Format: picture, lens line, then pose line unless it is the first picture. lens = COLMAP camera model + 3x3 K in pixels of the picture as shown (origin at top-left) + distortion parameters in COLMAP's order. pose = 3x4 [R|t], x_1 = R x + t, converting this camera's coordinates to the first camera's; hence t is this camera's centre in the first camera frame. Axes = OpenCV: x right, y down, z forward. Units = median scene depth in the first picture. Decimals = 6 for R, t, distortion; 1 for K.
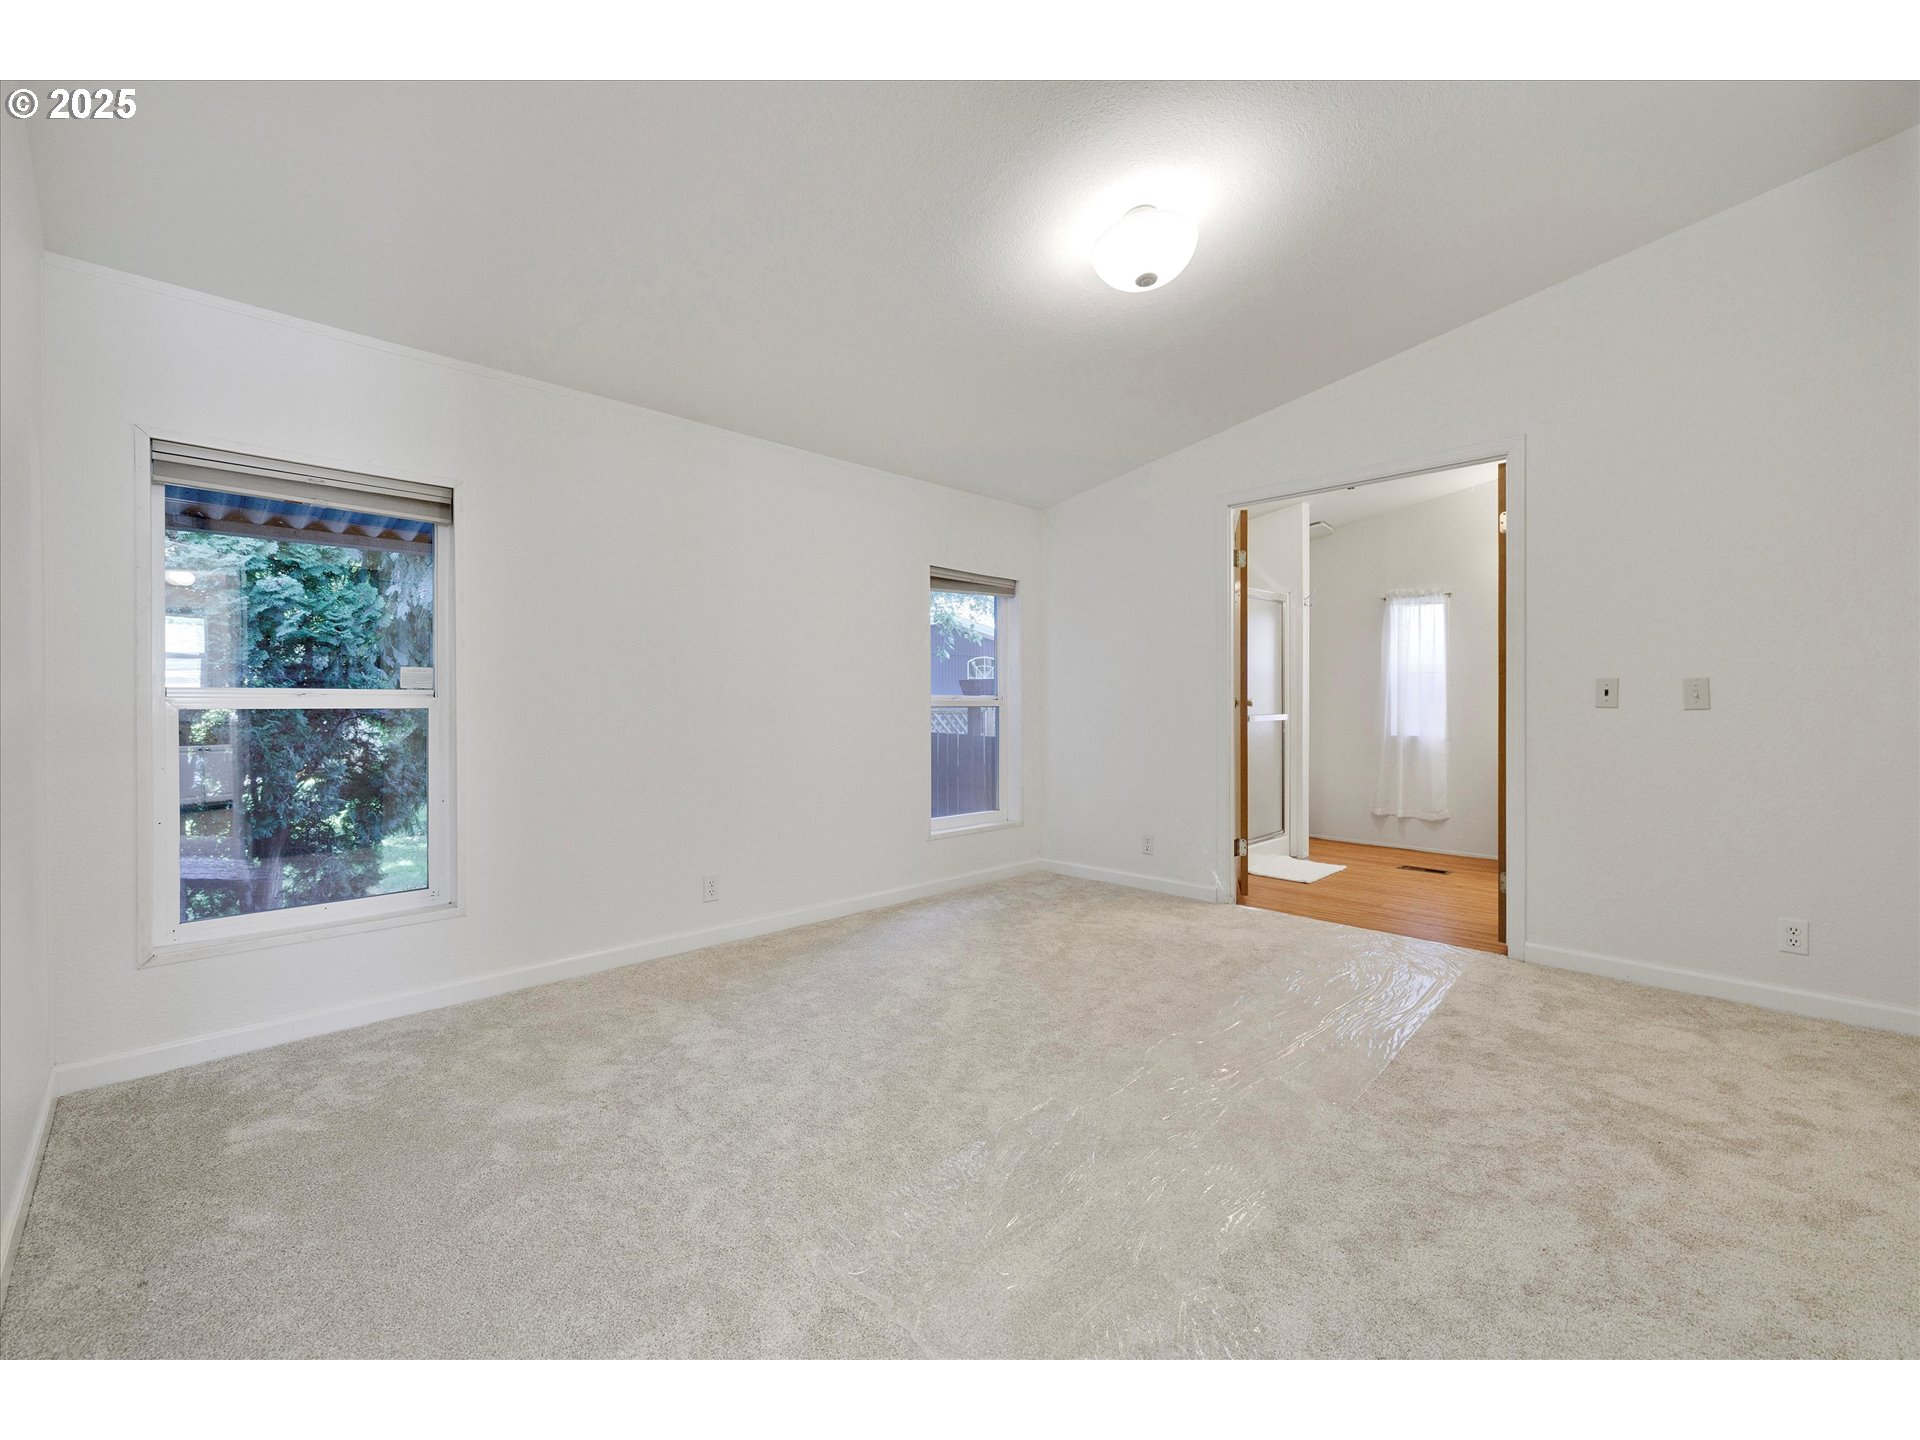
lens RADIAL K [[819.4, 0, 956.0], [0, 819.4, 708.4], [0, 0, 1]] dist [-0.000968, 0.000026]
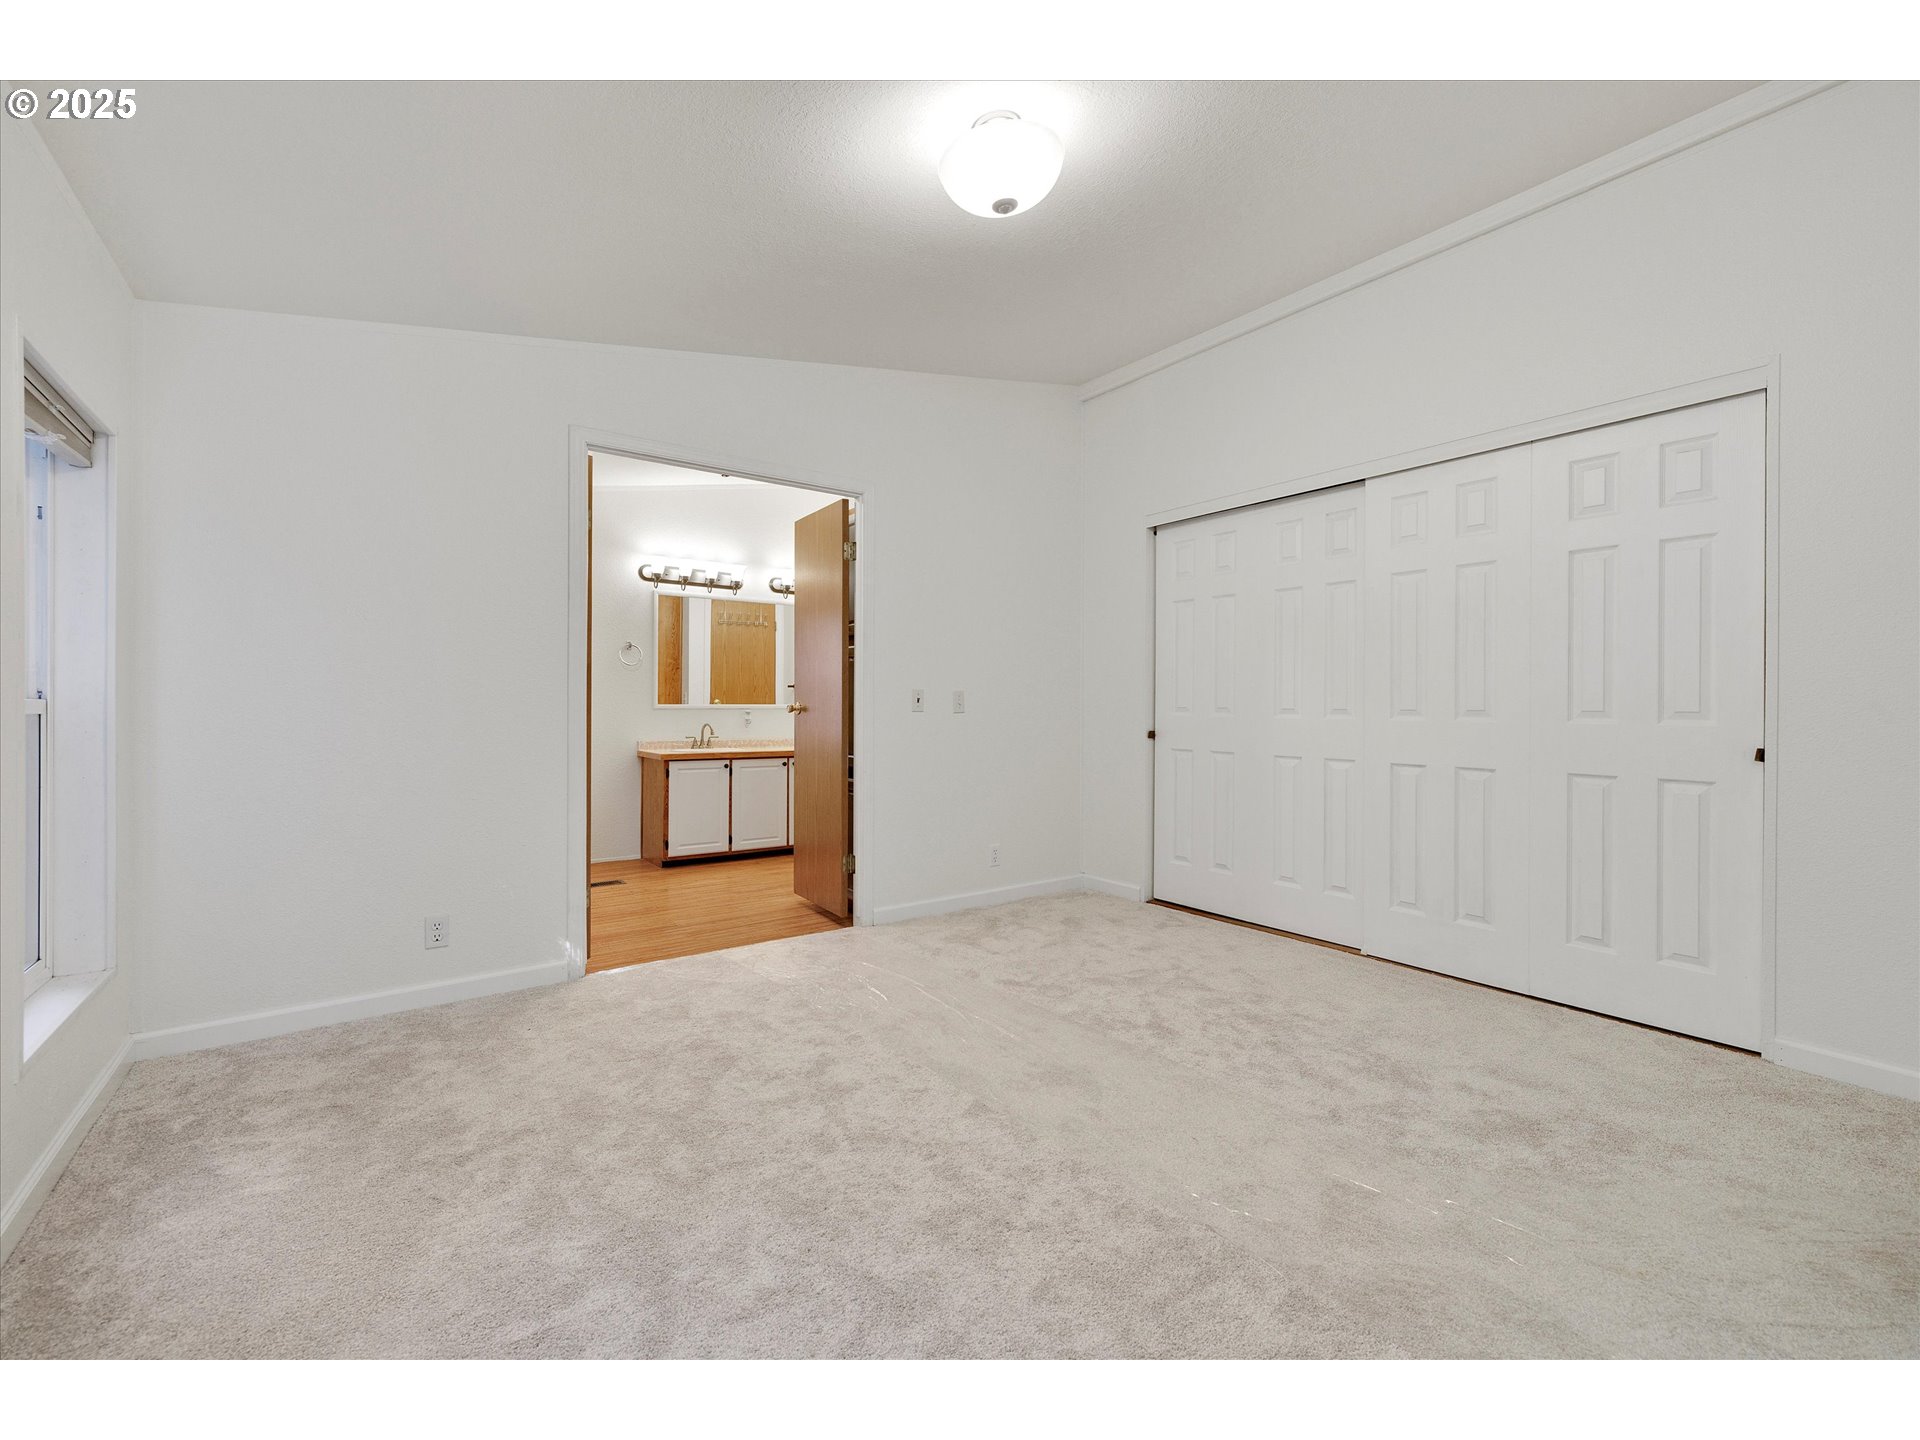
lens RADIAL K [[819.4, 0, 956.0], [0, 819.4, 708.4], [0, 0, 1]] dist [-0.000968, 0.000026]
pose [[0.120387, -0.002125, 0.992725, -0.563157], [-0.001122, 0.999997, 0.002277, -0.010528], [-0.992726, -0.001388, 0.120384, 0.881017]]
